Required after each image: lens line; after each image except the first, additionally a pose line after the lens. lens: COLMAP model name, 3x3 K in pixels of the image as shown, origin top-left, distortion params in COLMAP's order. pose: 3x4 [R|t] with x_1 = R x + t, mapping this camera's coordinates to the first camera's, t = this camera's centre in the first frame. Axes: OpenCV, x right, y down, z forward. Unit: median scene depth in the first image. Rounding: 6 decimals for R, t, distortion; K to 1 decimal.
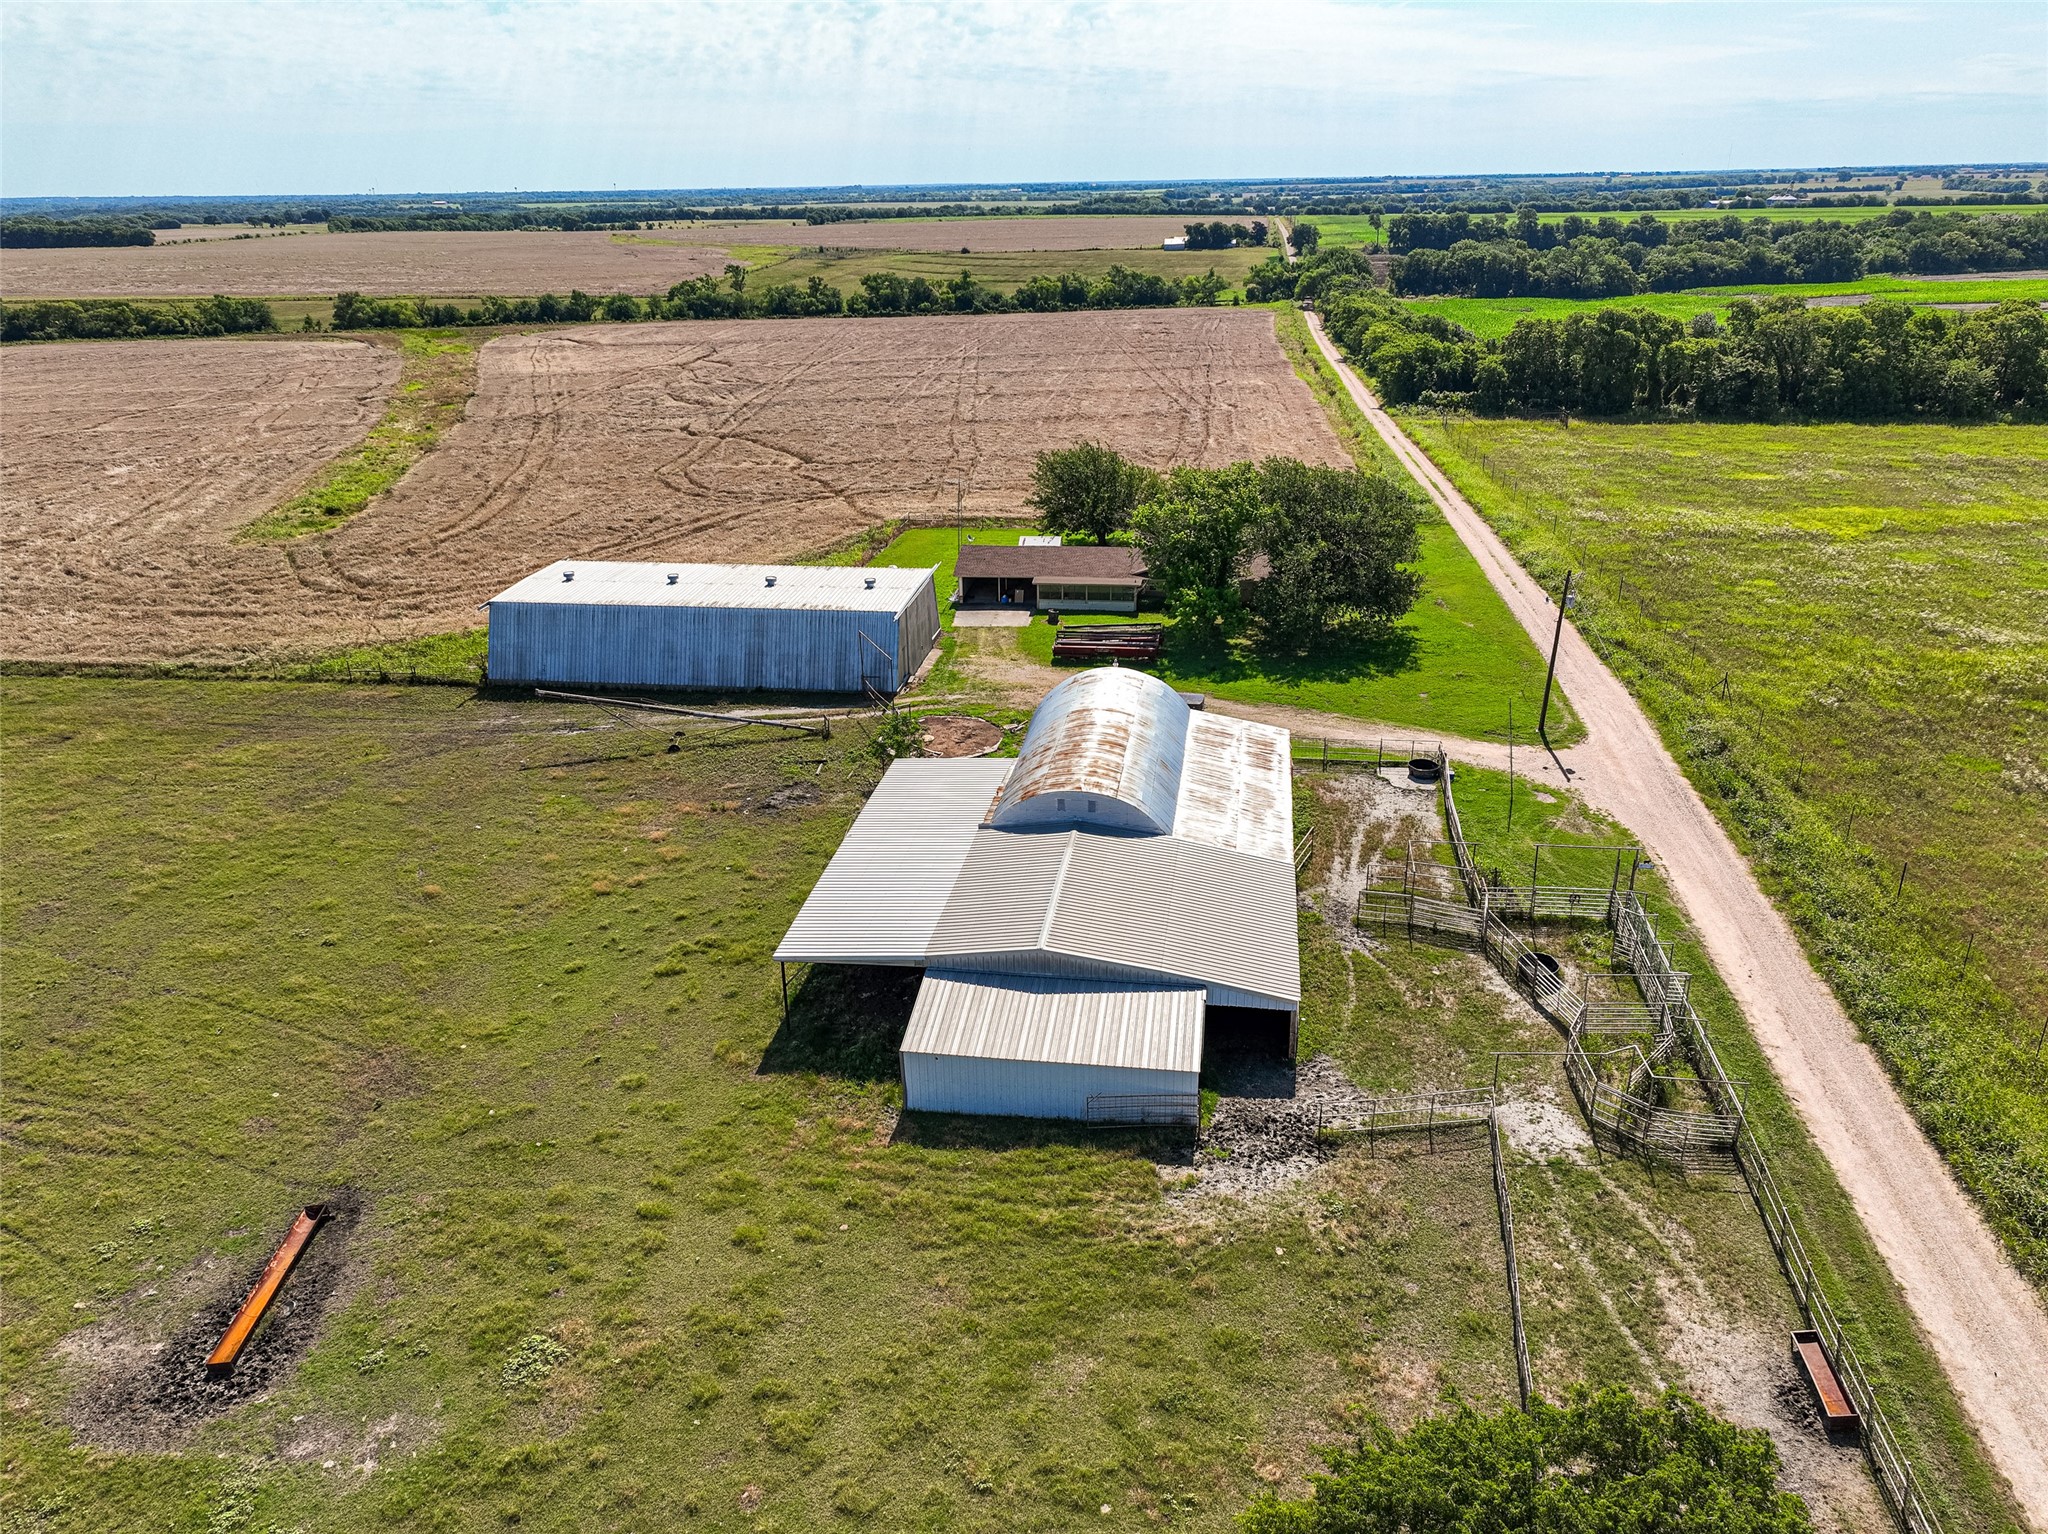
lens RADIAL K [[1446.6, 0, 1031.1], [0, 1446.6, 770.7], [0, 0, 1]] dist [-0.000449, 0.013748]
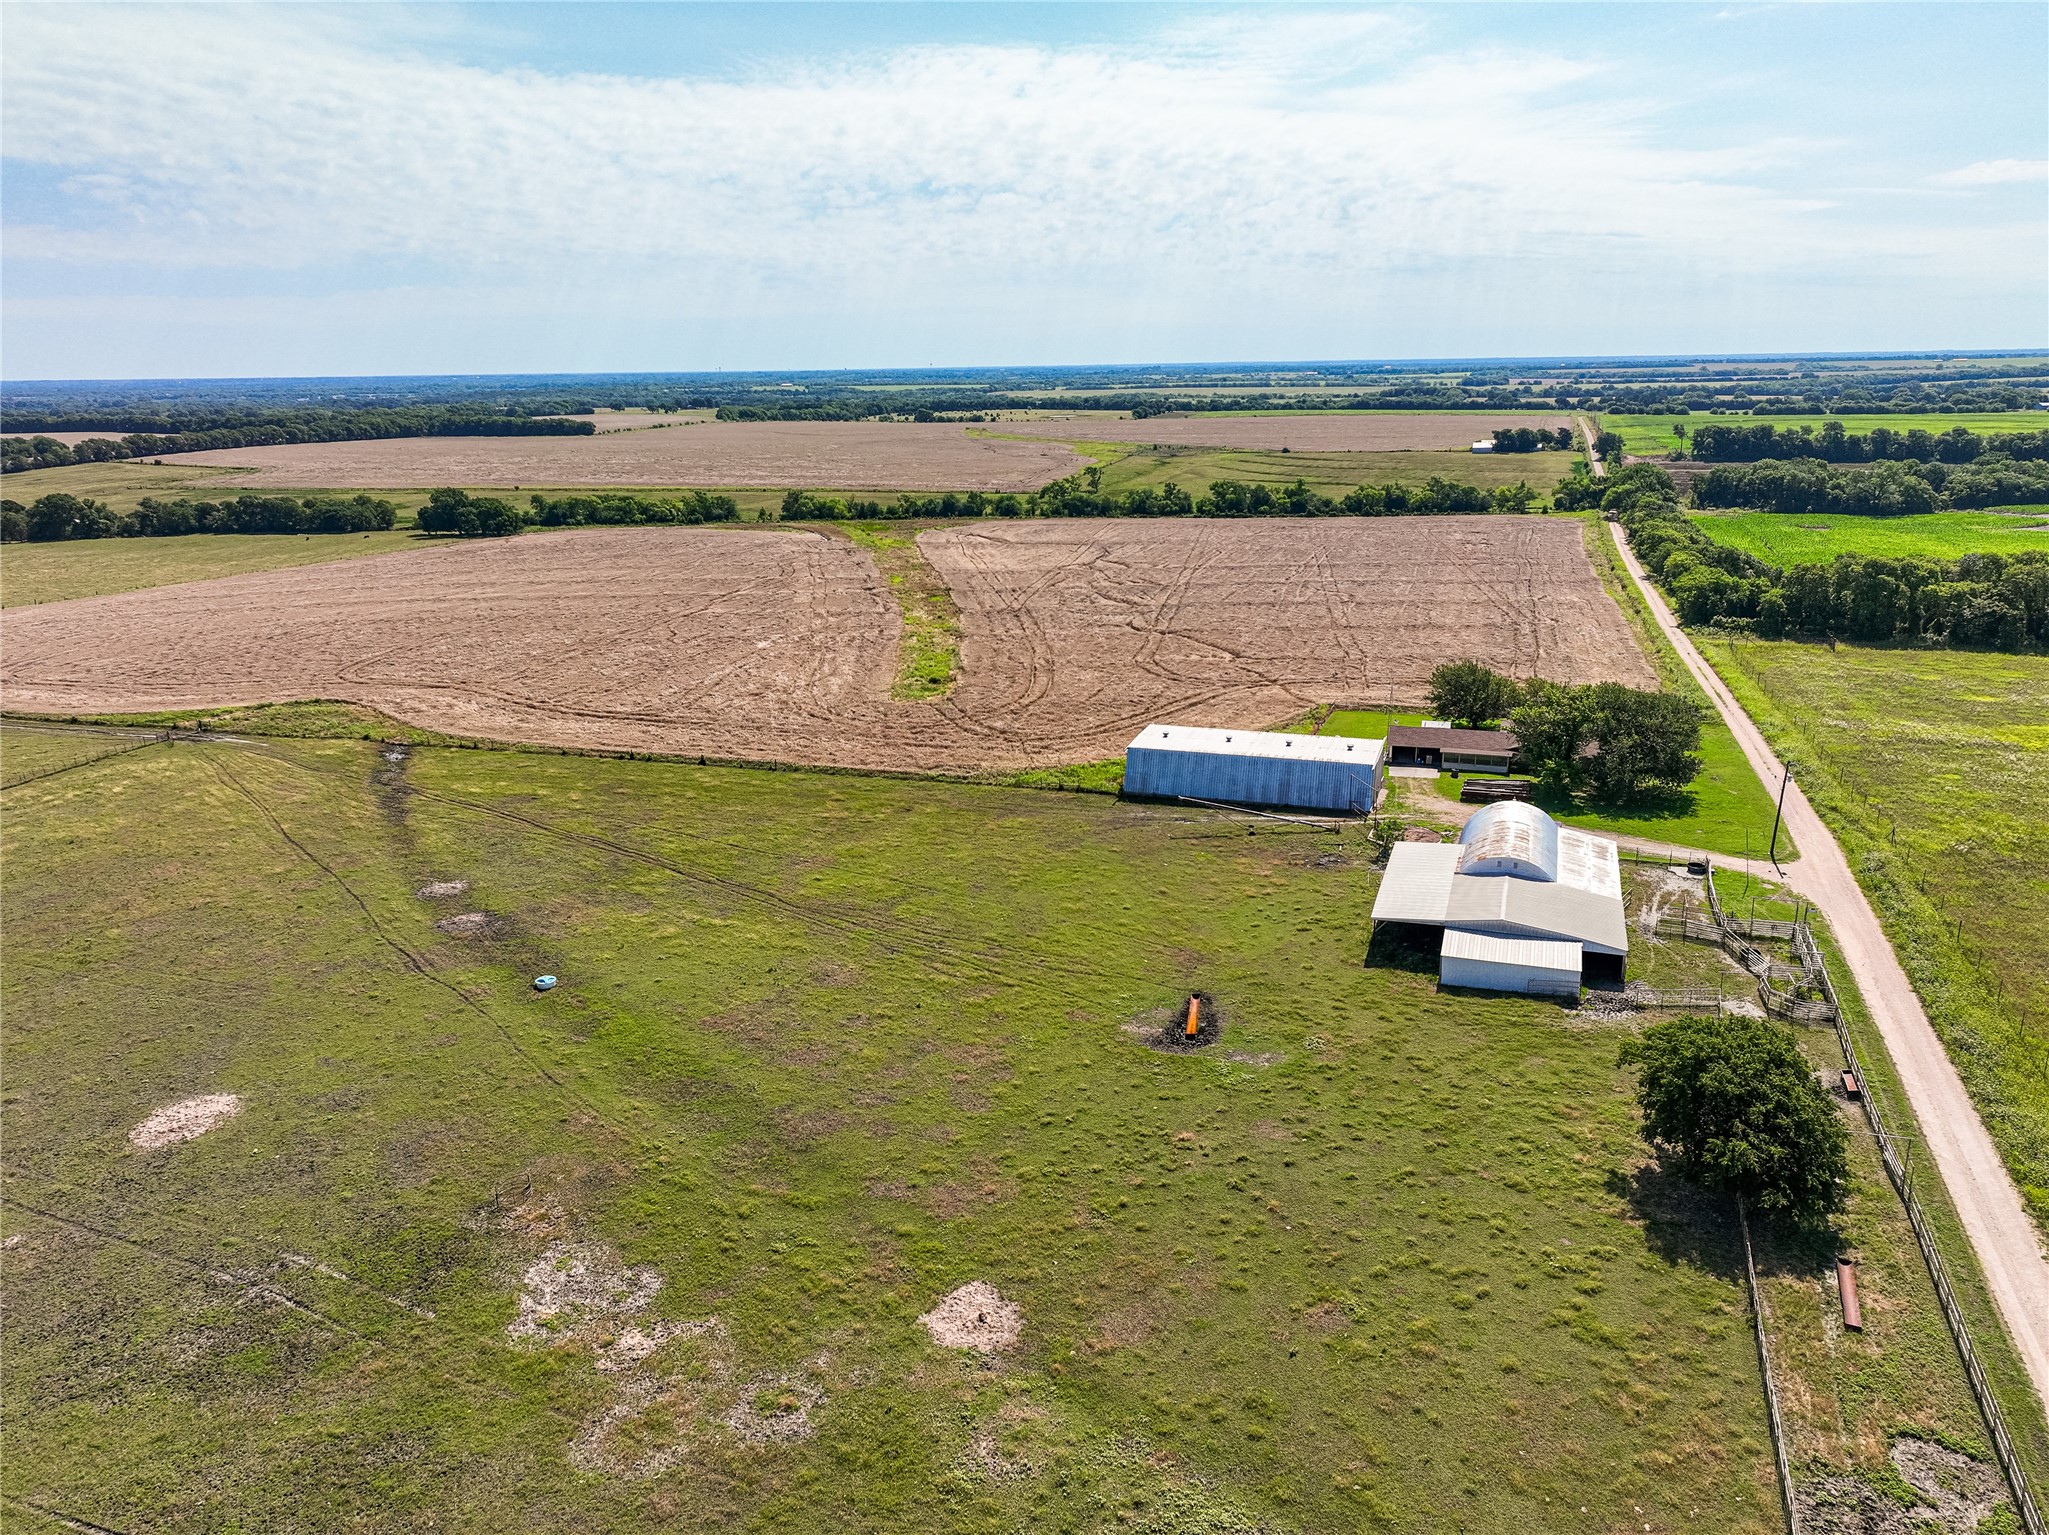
lens RADIAL K [[1447.3, 0, 1035.9], [0, 1447.3, 773.2], [0, 0, 1]] dist [-0.000449, 0.013748]
pose [[0.982346, 0.052762, -0.179478, -0.166435], [-0.071844, 0.992234, -0.101537, 0.096819], [0.172727, 0.112639, 0.978508, -0.700858]]
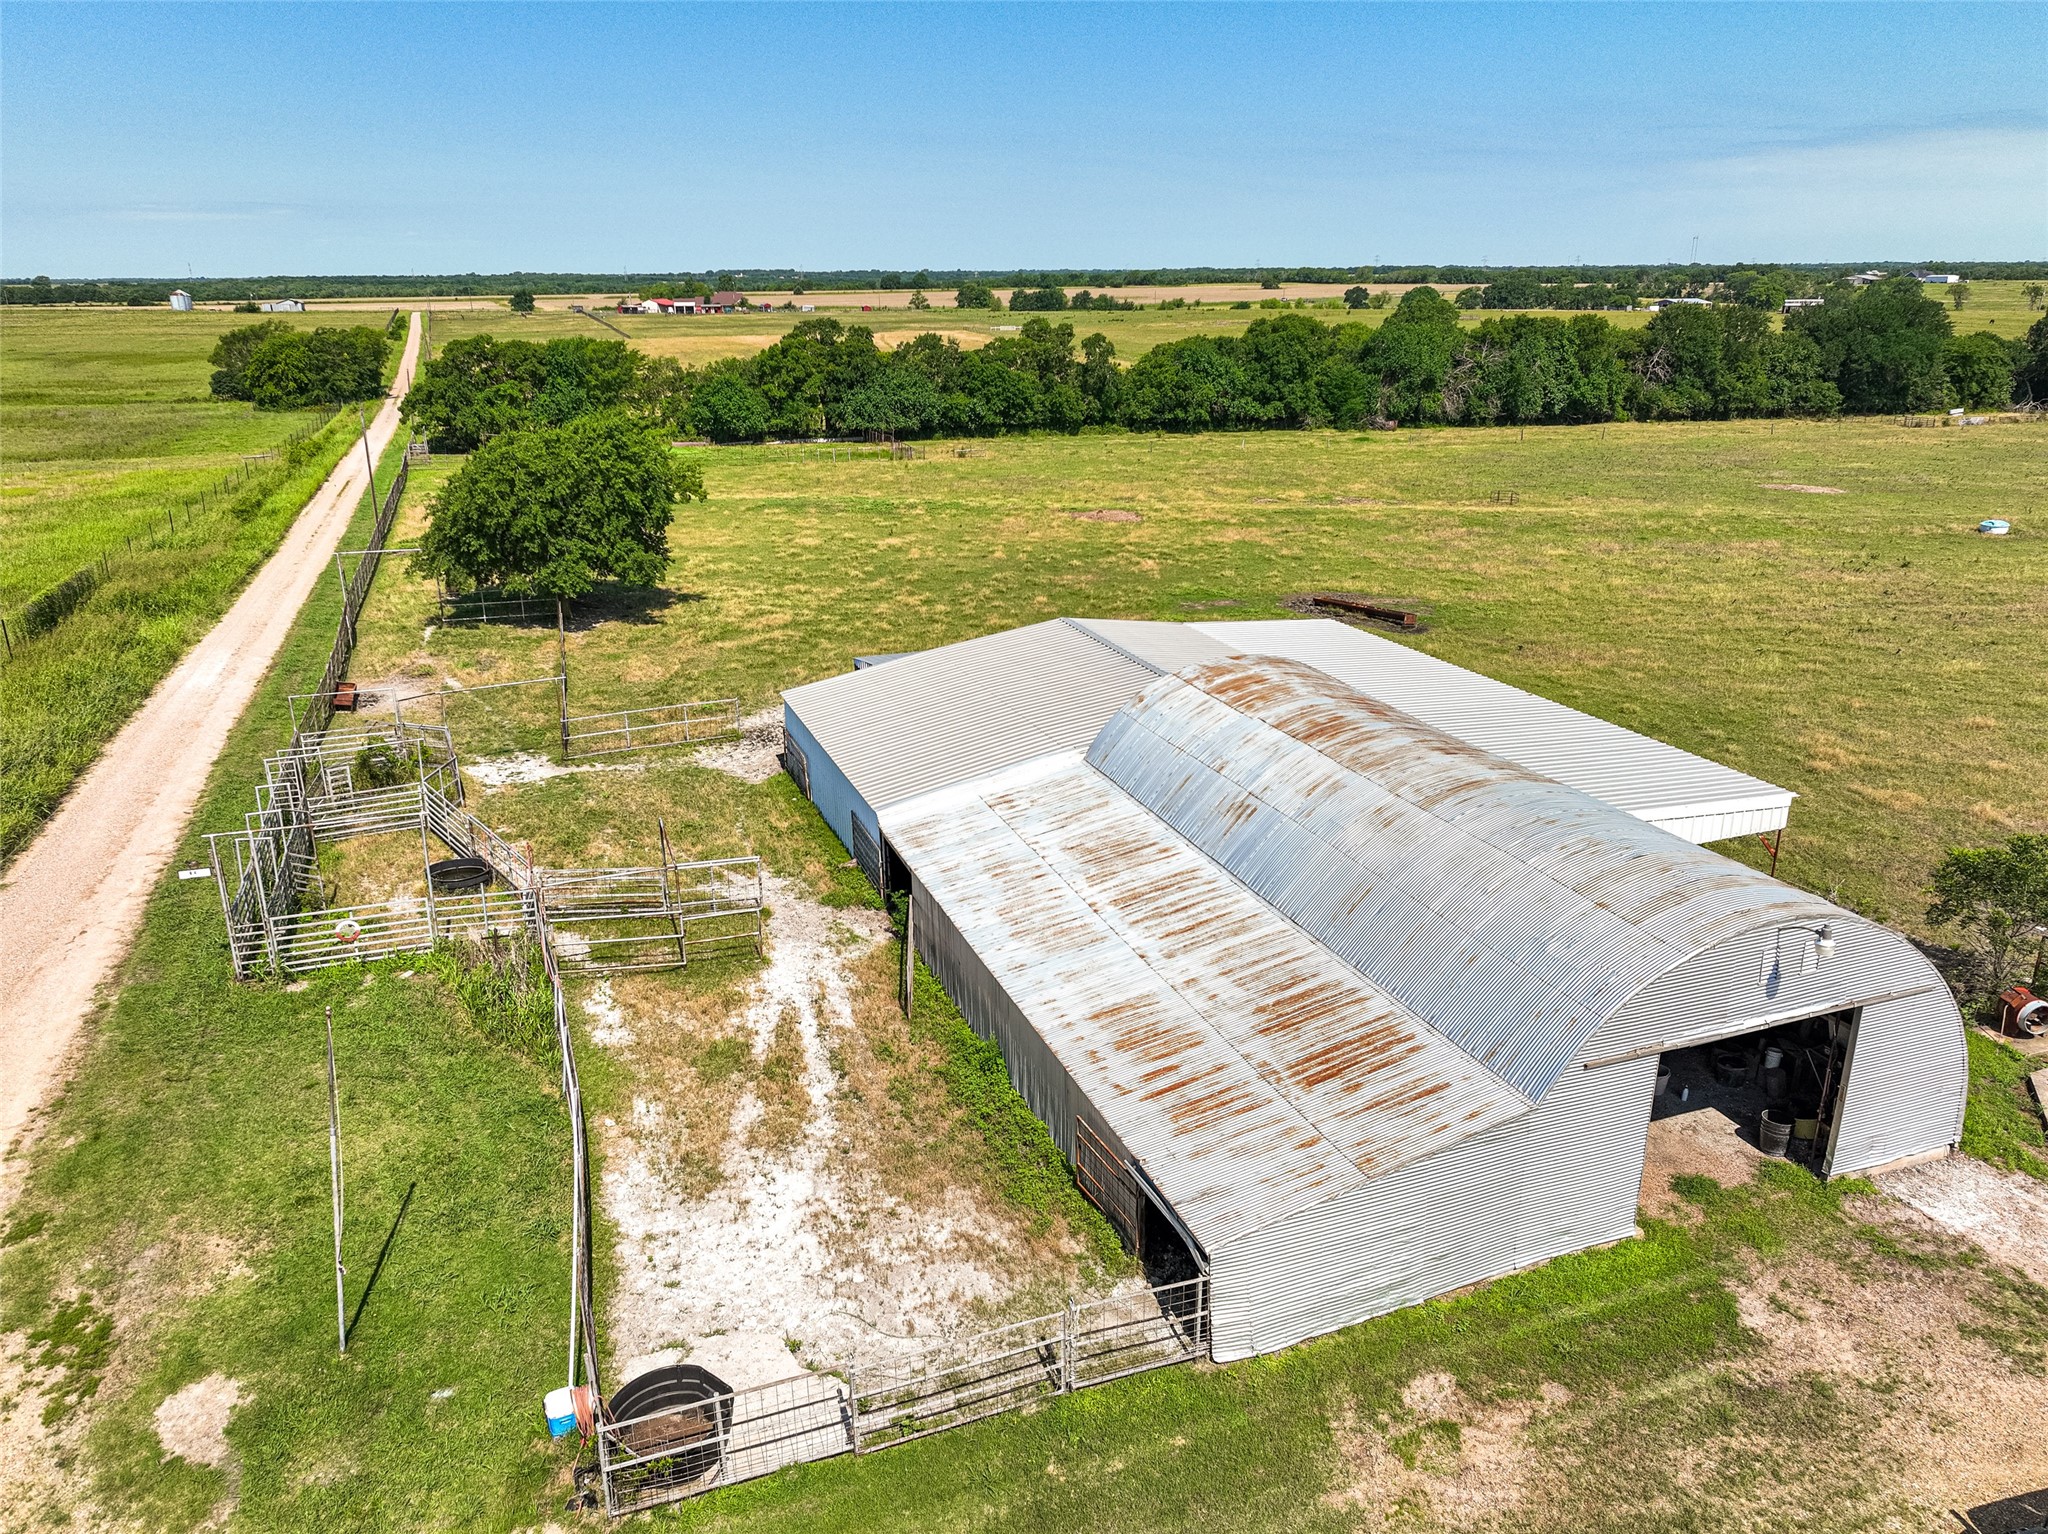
lens RADIAL K [[1446.6, 0, 1028.2], [0, 1446.6, 769.1], [0, 0, 1]] dist [-0.000449, 0.013748]
pose [[-0.871891, 0.175124, -0.457315, 0.247200], [-0.169016, 0.768867, 0.616666, -0.195560], [0.459607, 0.614959, -0.640770, 0.887188]]
